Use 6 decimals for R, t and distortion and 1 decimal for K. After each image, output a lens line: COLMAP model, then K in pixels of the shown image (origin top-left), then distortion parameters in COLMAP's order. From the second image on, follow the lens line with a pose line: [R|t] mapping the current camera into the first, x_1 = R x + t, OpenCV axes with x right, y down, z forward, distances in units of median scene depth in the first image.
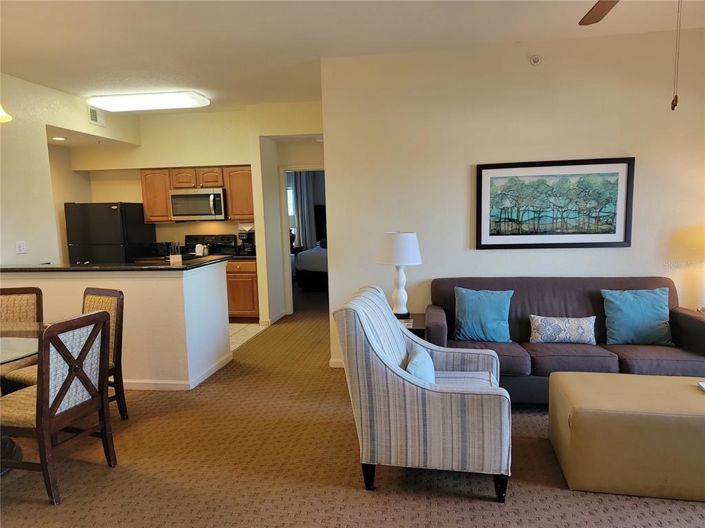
lens RADIAL K [[496.0, 0, 355.6], [0, 496.0, 266.7], [0, 0, 1]] dist [0.070784, -0.044752]
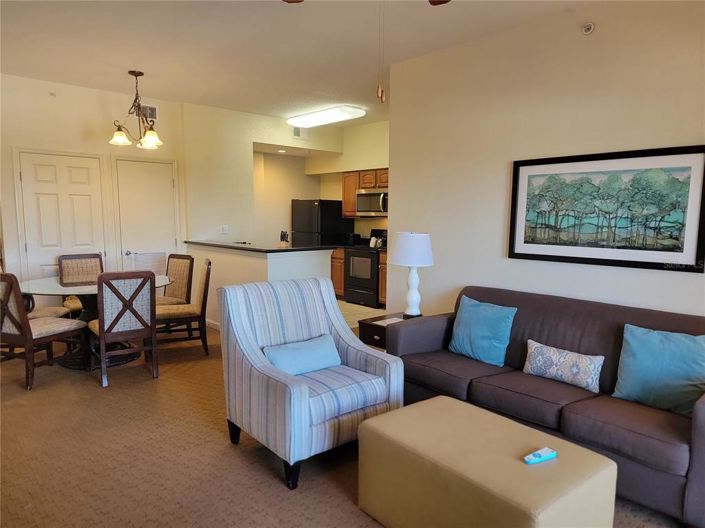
lens RADIAL K [[496.0, 0, 356.0], [0, 496.0, 265.1], [0, 0, 1]] dist [0.070784, -0.044752]
pose [[0.777362, 0.098490, -0.621296, 0.597158], [-0.099583, 0.994480, 0.033050, -0.025281], [0.621121, 0.036179, 0.782879, 0.151467]]
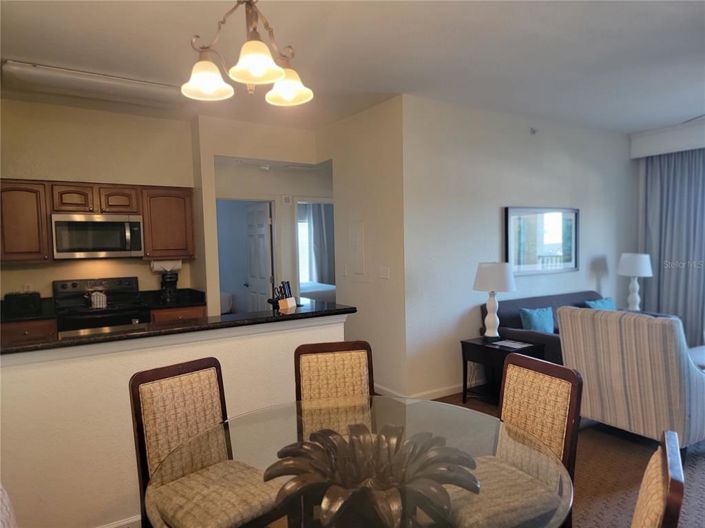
lens RADIAL K [[496.0, 0, 352.2], [0, 496.0, 267.6], [0, 0, 1]] dist [0.070784, -0.044752]
pose [[0.733421, -0.022439, 0.679404, -0.869543], [0.077440, 0.995706, -0.050712, -0.024869], [-0.675349, 0.089807, 0.732010, 0.378535]]
